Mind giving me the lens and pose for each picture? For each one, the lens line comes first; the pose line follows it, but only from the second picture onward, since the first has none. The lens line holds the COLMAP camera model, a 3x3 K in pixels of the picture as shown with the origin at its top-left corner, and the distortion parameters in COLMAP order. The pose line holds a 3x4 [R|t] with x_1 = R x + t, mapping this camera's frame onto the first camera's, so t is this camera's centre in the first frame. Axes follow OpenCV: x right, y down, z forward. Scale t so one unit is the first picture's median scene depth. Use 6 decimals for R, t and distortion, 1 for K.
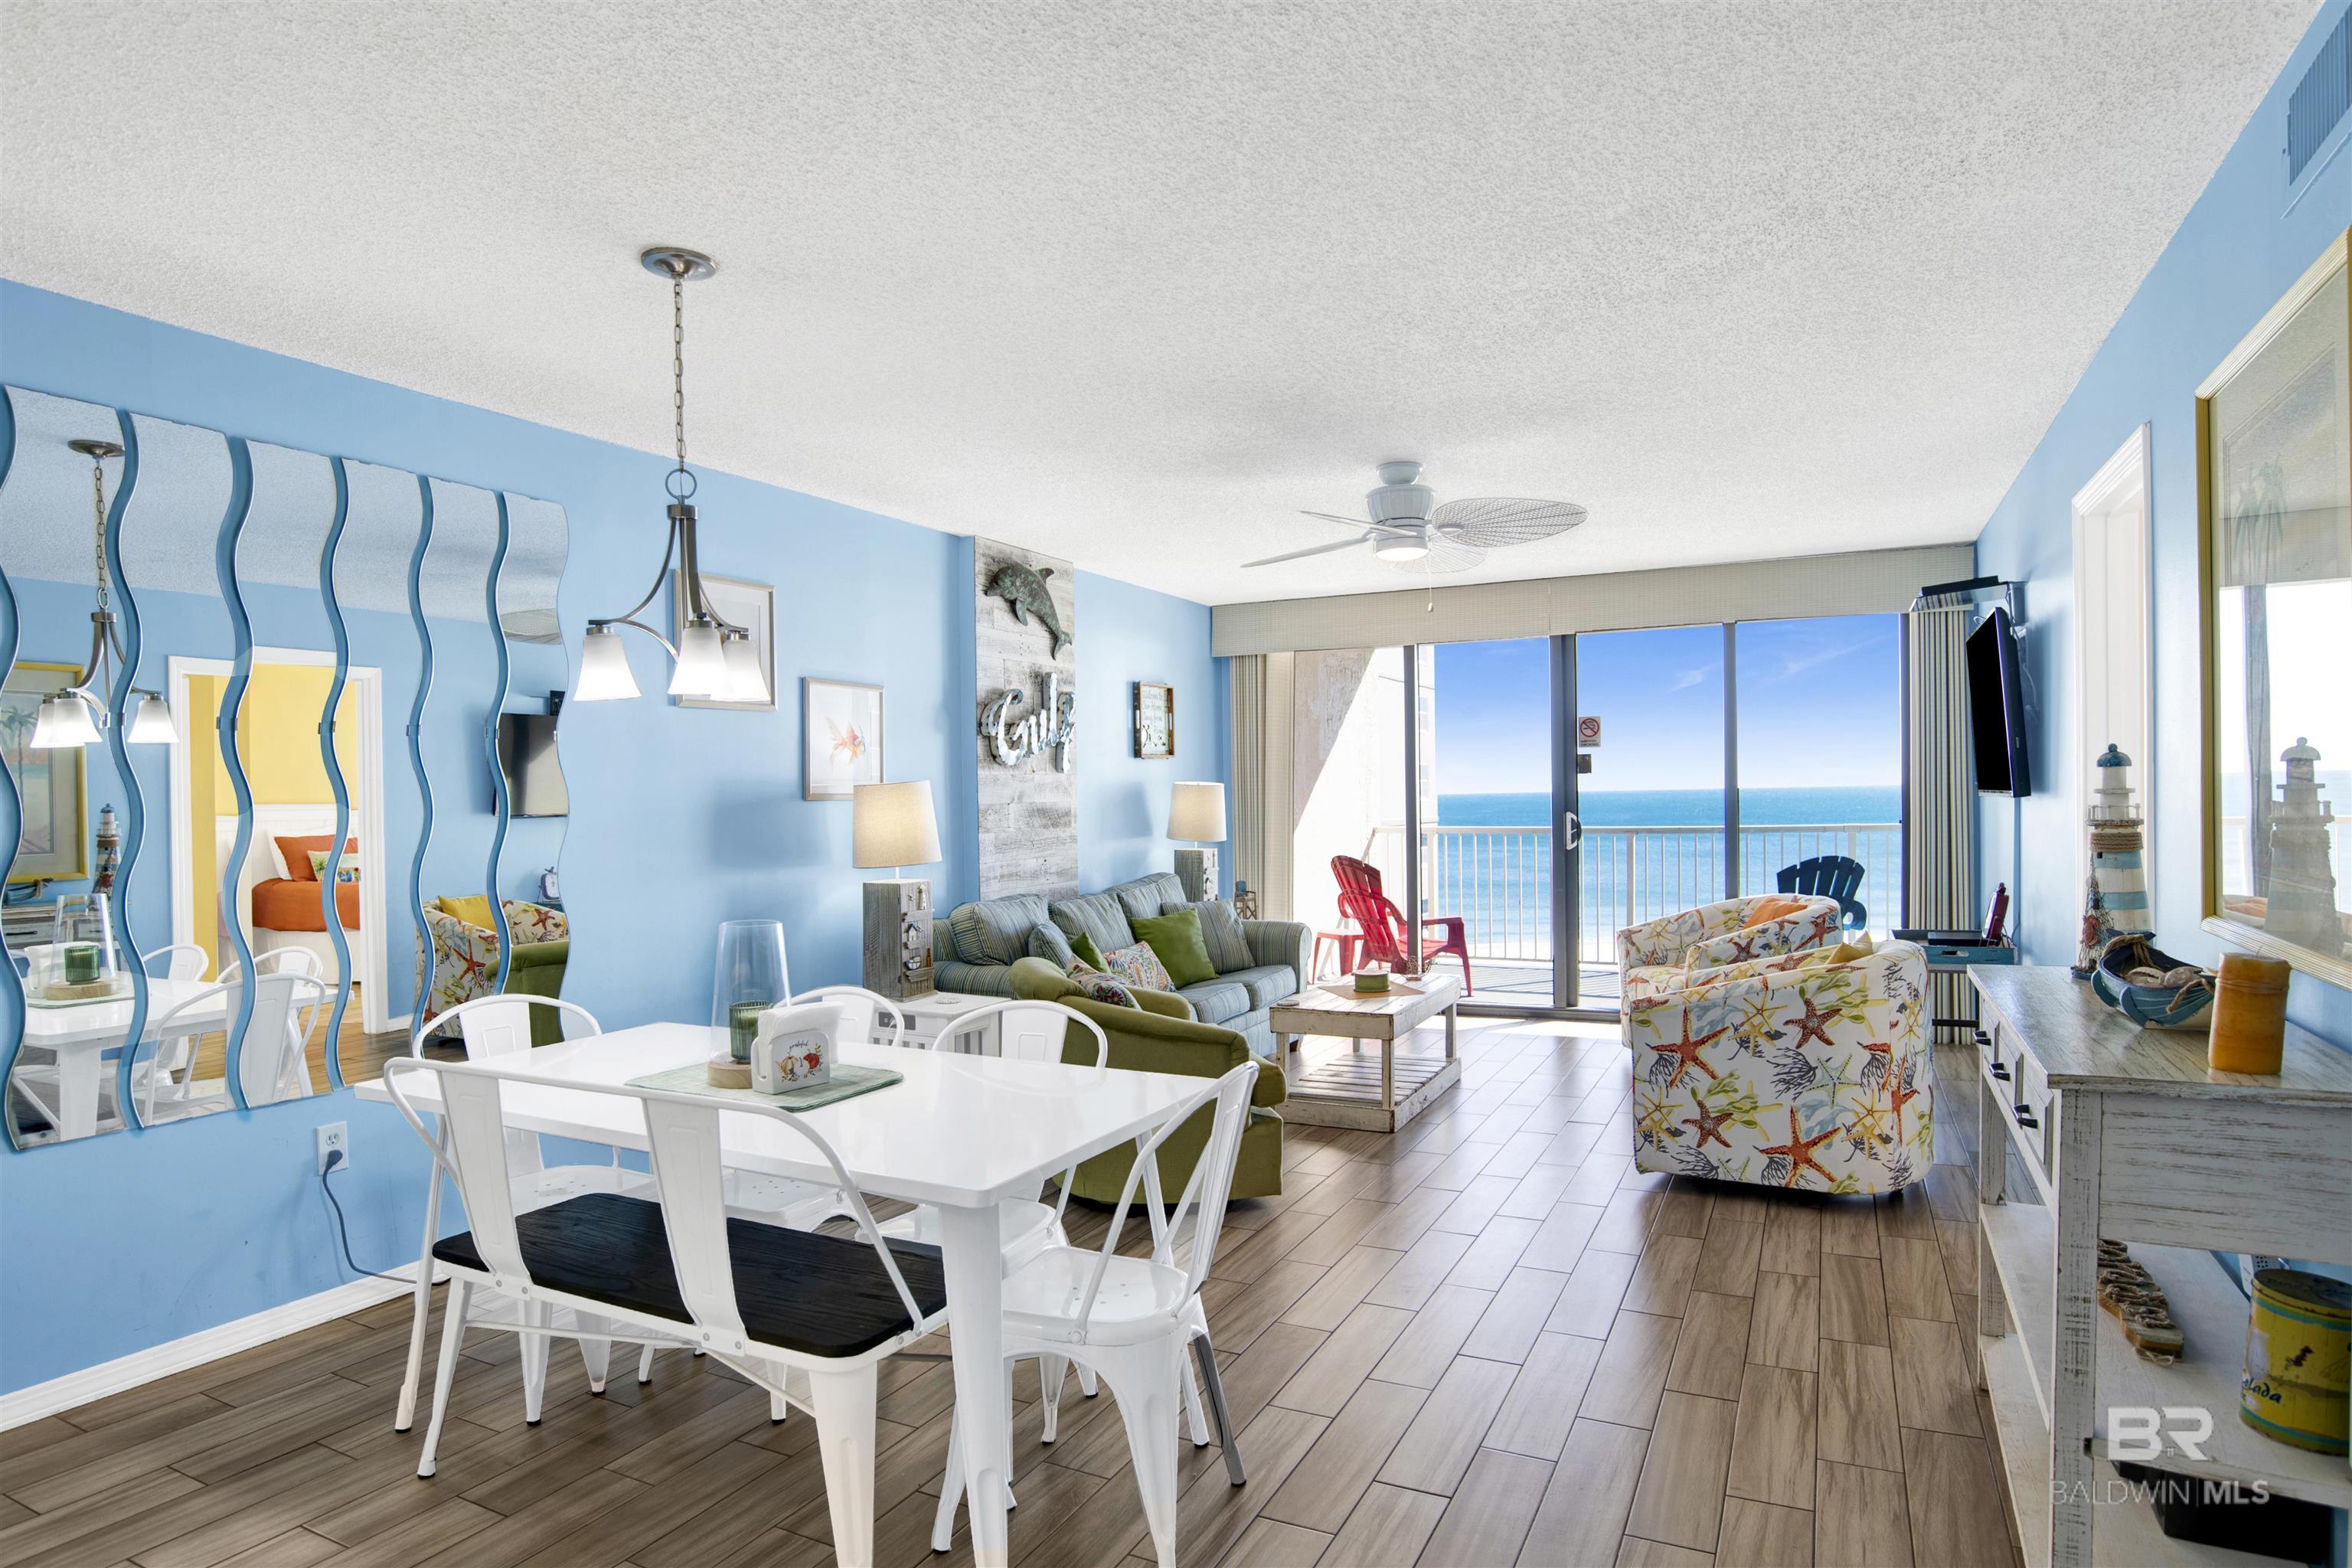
lens RADIAL K [[1264.5, 0, 1233.5], [0, 1264.5, 833.0], [0, 0, 1]] dist [-0.070286, 0.020260]
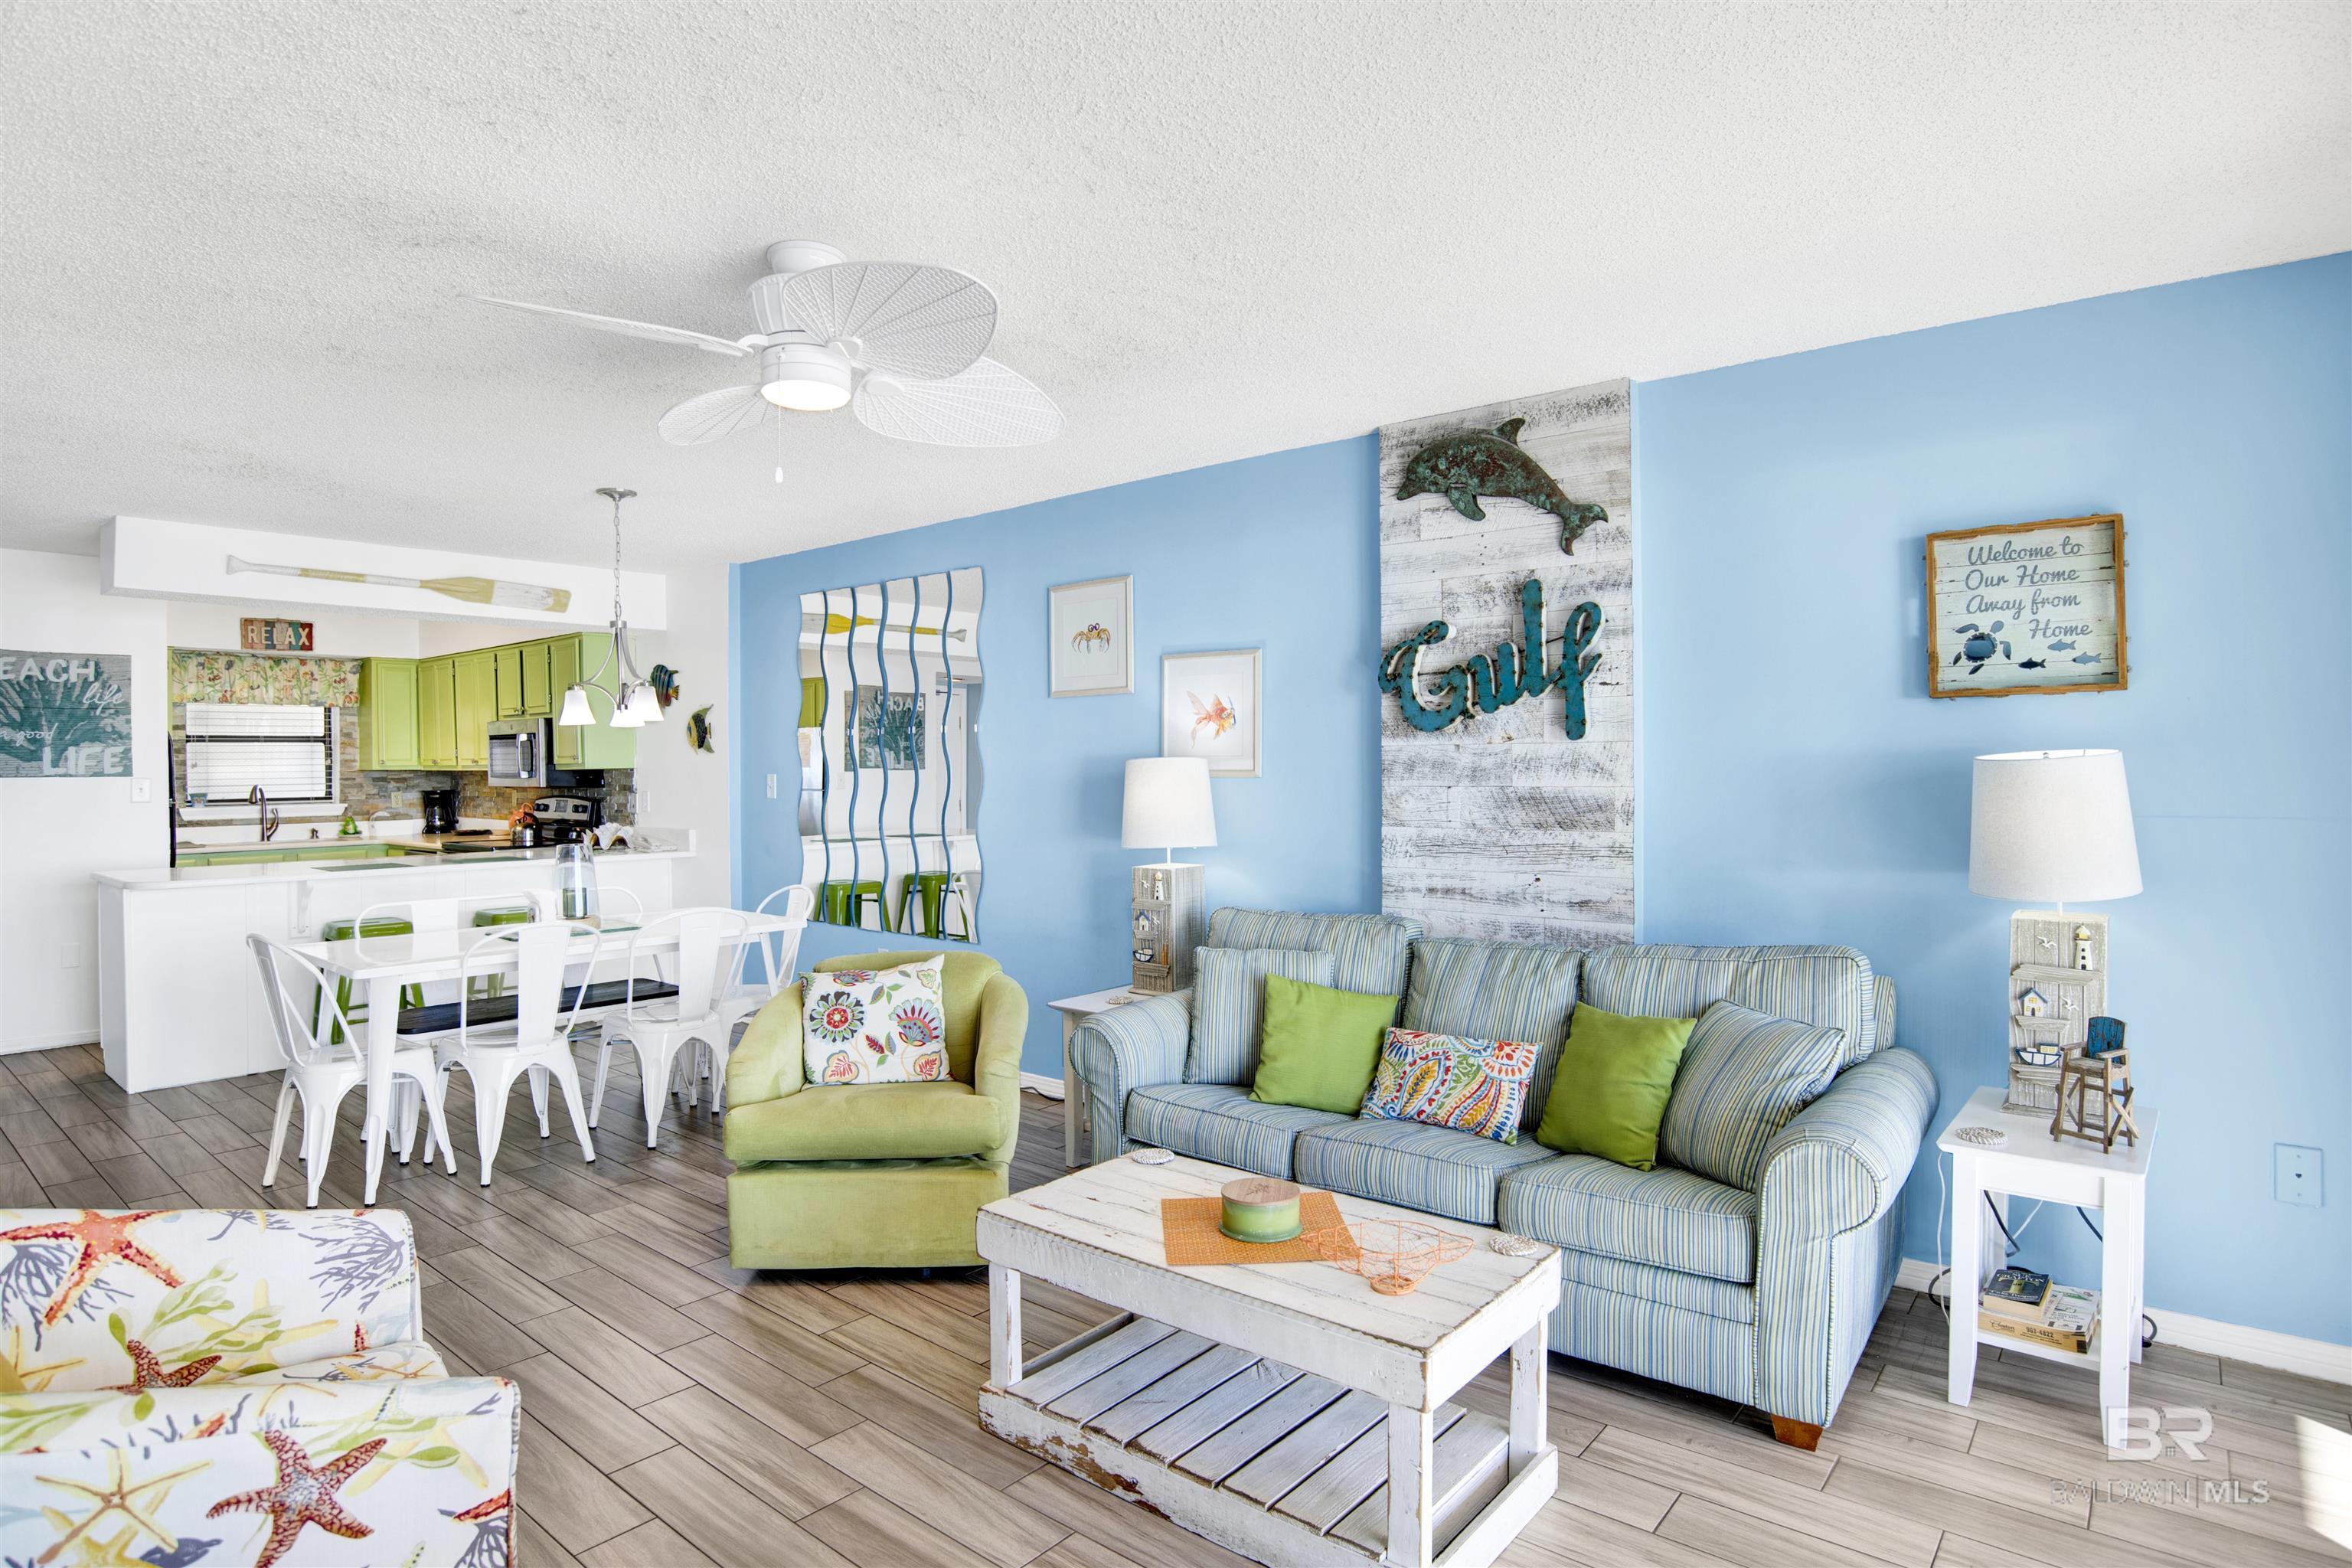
lens RADIAL K [[1264.5, 0, 1214.0], [0, 1264.5, 771.3], [0, 0, 1]] dist [-0.070286, 0.020260]
pose [[-0.244853, 0.023852, -0.969267, 0.542700], [-0.020805, 0.999338, 0.029848, -0.051993], [0.969337, 0.027473, -0.244194, 1.086711]]
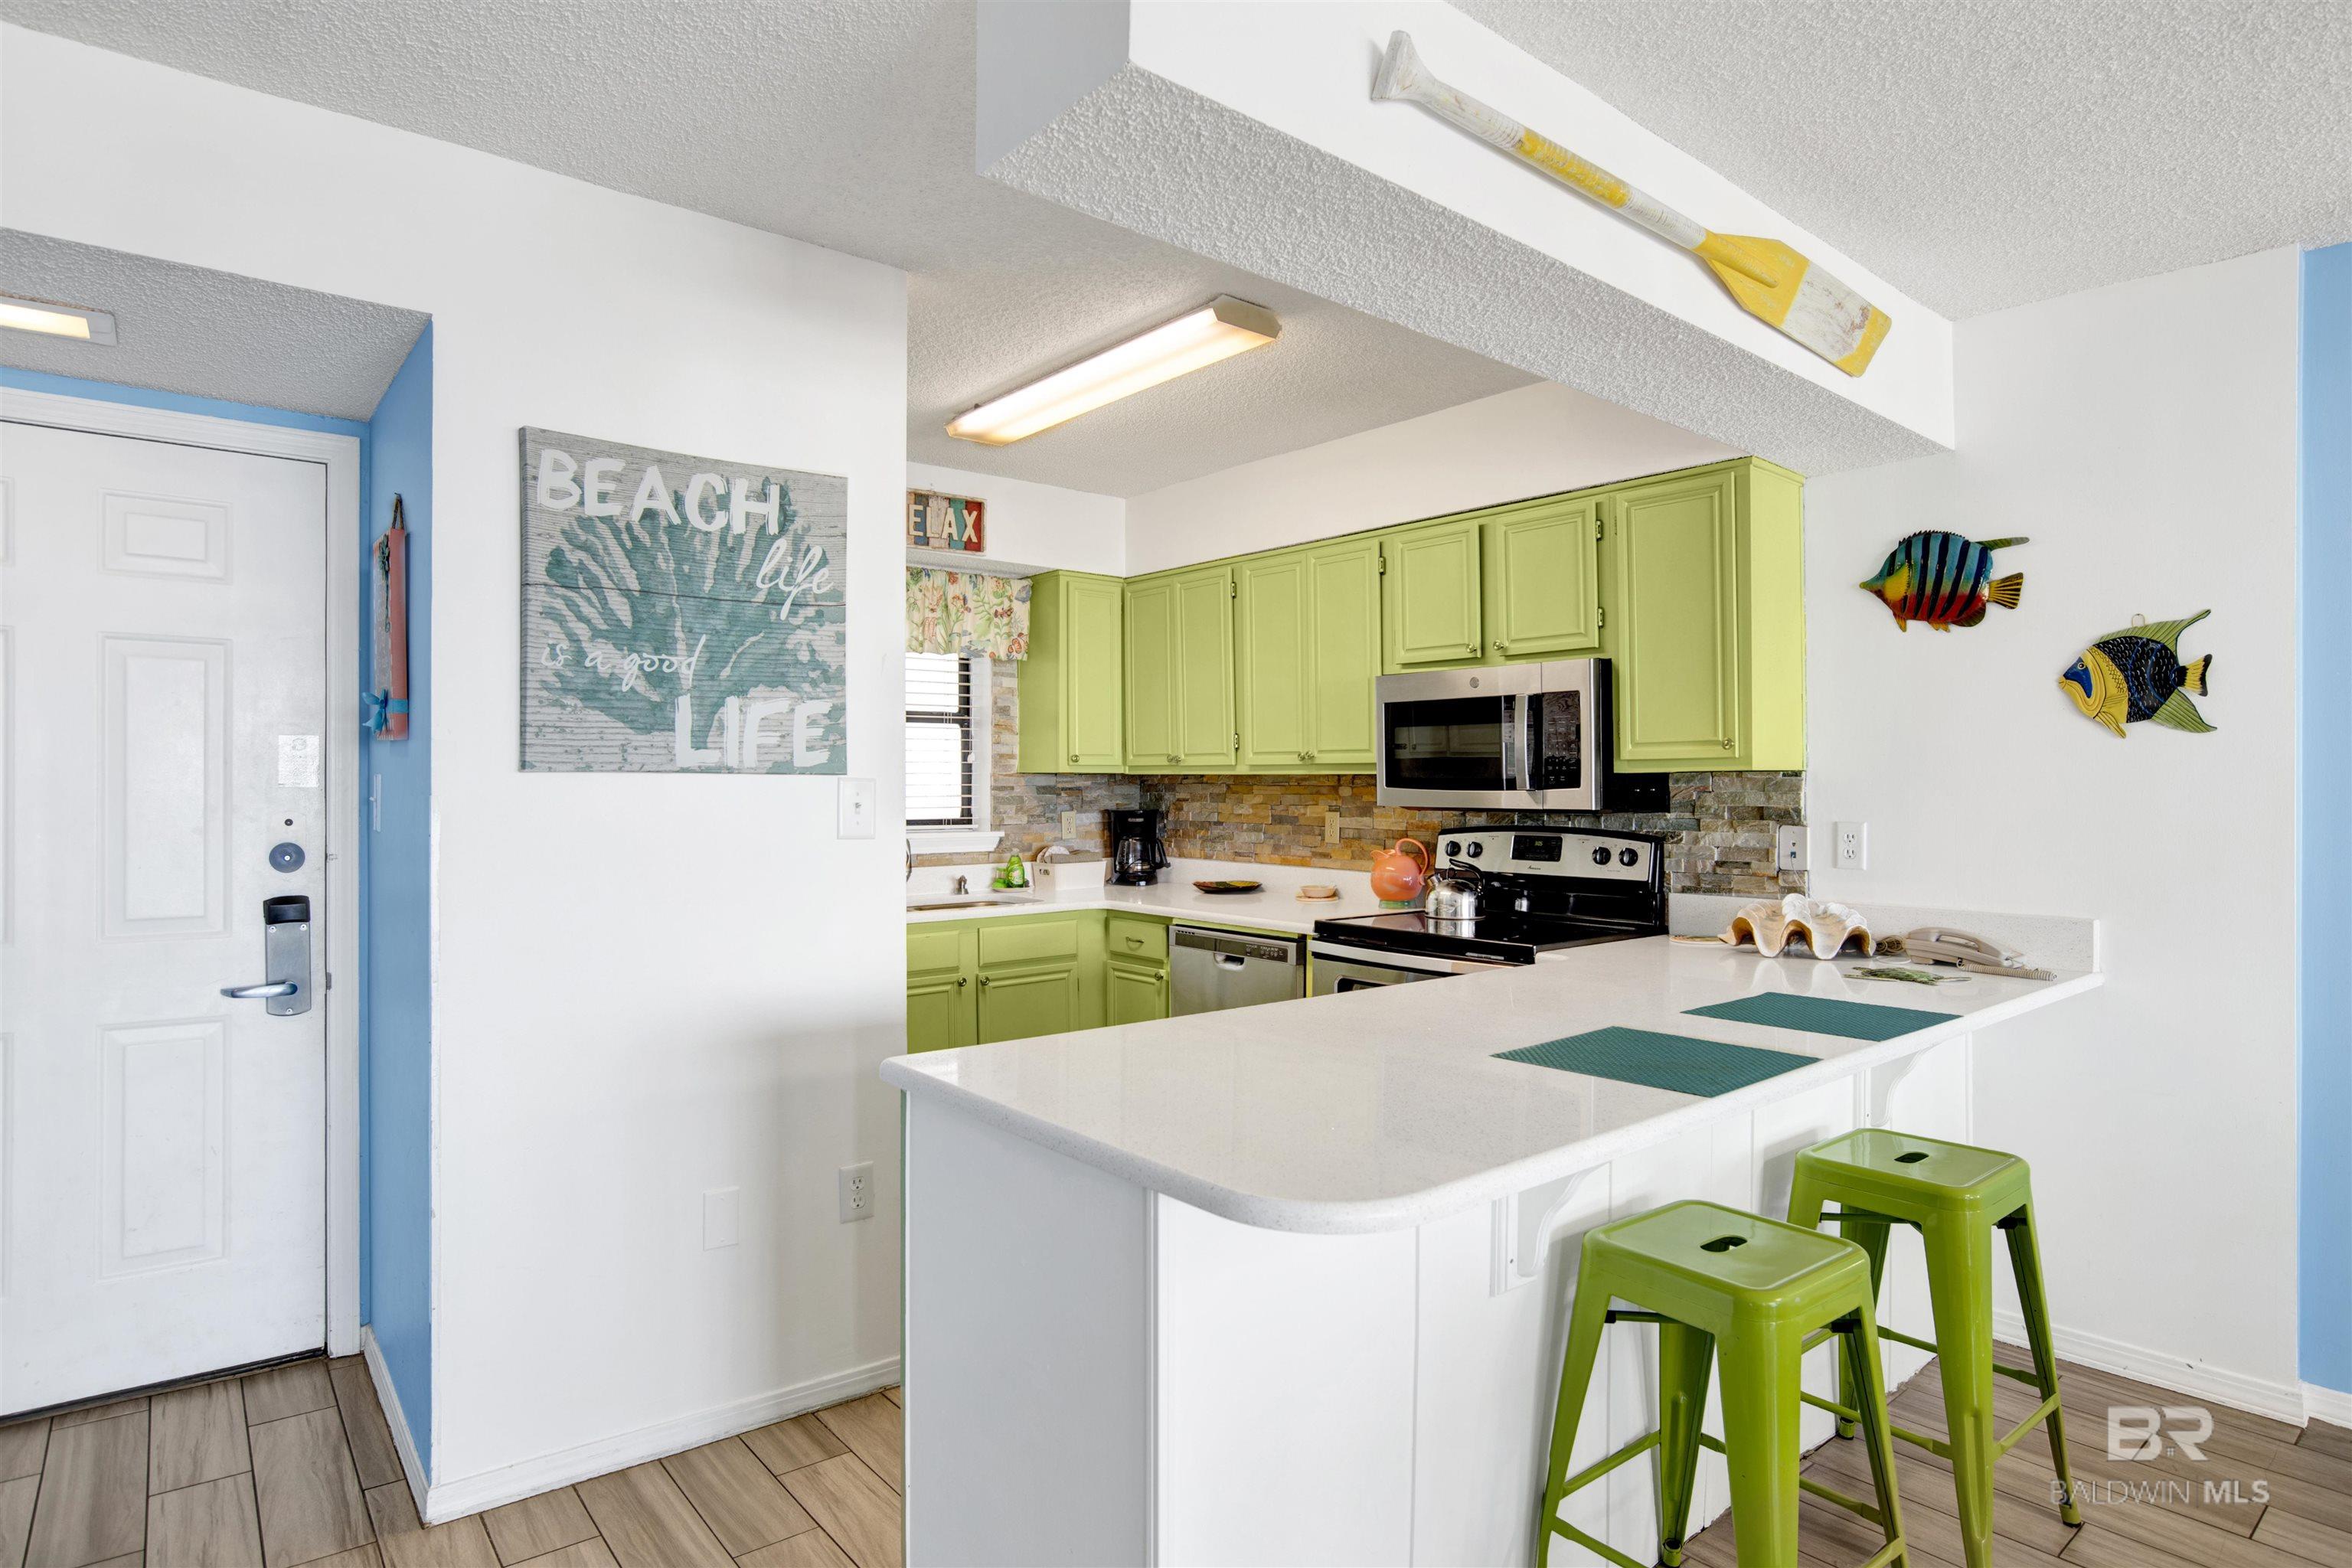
lens RADIAL K [[1264.5, 0, 1185.8], [0, 1264.5, 794.7], [0, 0, 1]] dist [-0.070286, 0.020260]
pose [[-0.430970, 0.023445, -0.902062, 0.078610], [-0.025994, 0.998925, 0.038381, -0.007184], [0.901992, 0.039990, -0.429897, 0.169089]]
